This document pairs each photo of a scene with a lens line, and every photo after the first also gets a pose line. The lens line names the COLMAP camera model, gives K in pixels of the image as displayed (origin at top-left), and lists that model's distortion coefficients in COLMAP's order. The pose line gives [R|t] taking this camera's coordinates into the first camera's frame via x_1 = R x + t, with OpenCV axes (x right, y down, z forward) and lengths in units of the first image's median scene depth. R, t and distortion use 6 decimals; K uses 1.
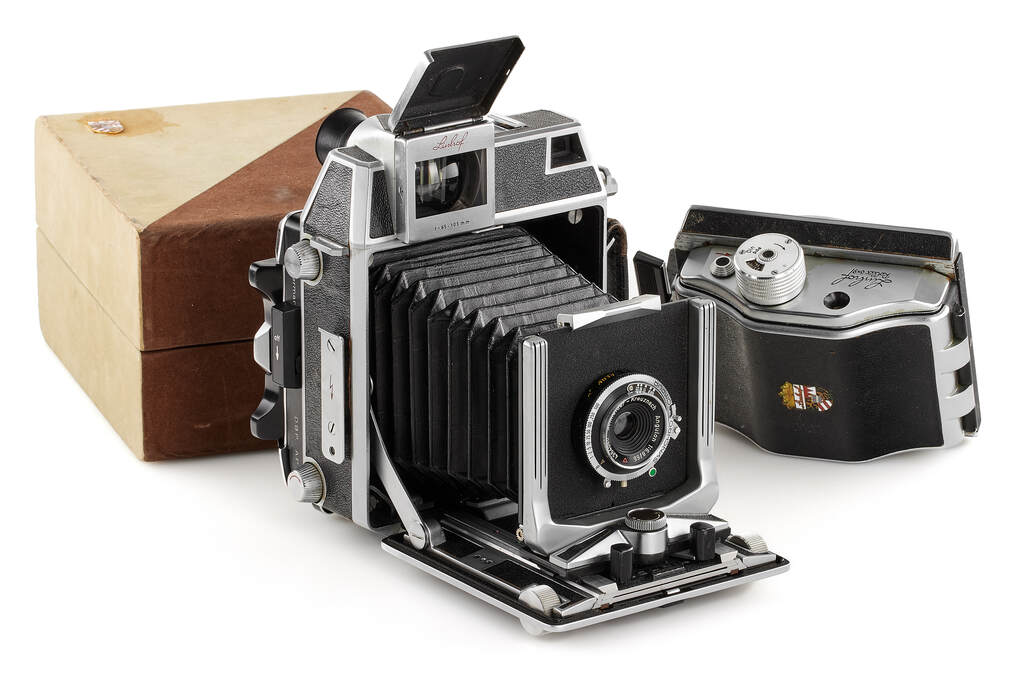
lens RADIAL K [[5184.0, 0, 512.0], [0, 5184.0, 341.5], [0, 0, 1]] dist [-0.199859, -4.158440]
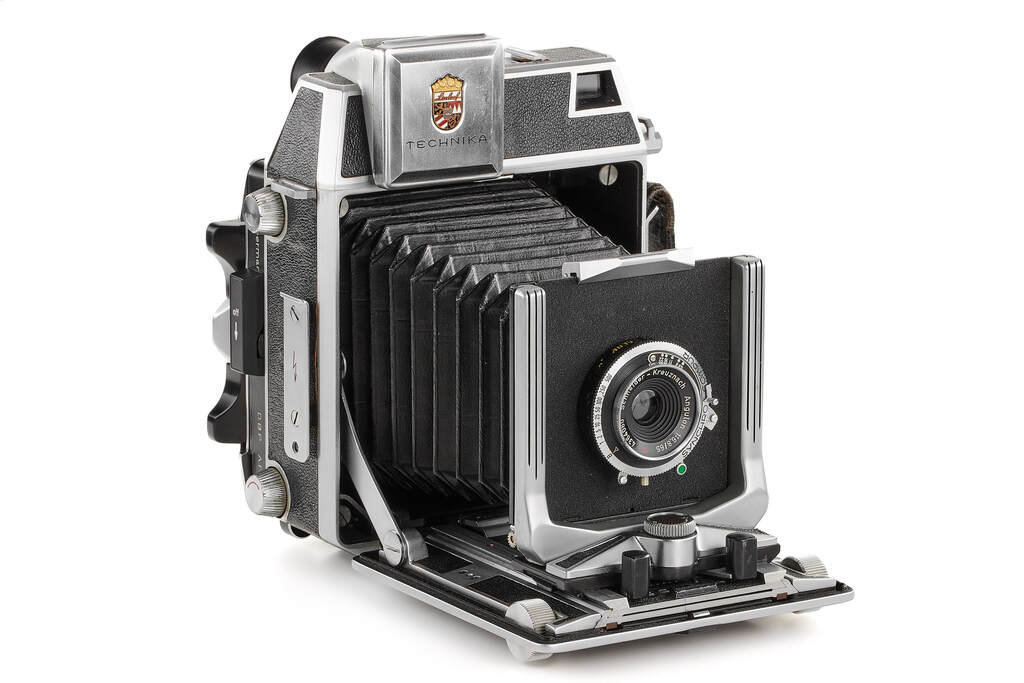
lens RADIAL K [[5184.0, 0, 512.0], [0, 5184.0, 341.5], [0, 0, 1]] dist [-0.199859, -4.158440]
pose [[0.997388, 0.018133, -0.069920, 0.056290], [-0.024383, 0.995679, -0.089600, 0.077553], [0.067993, 0.091071, 0.993521, 0.197914]]
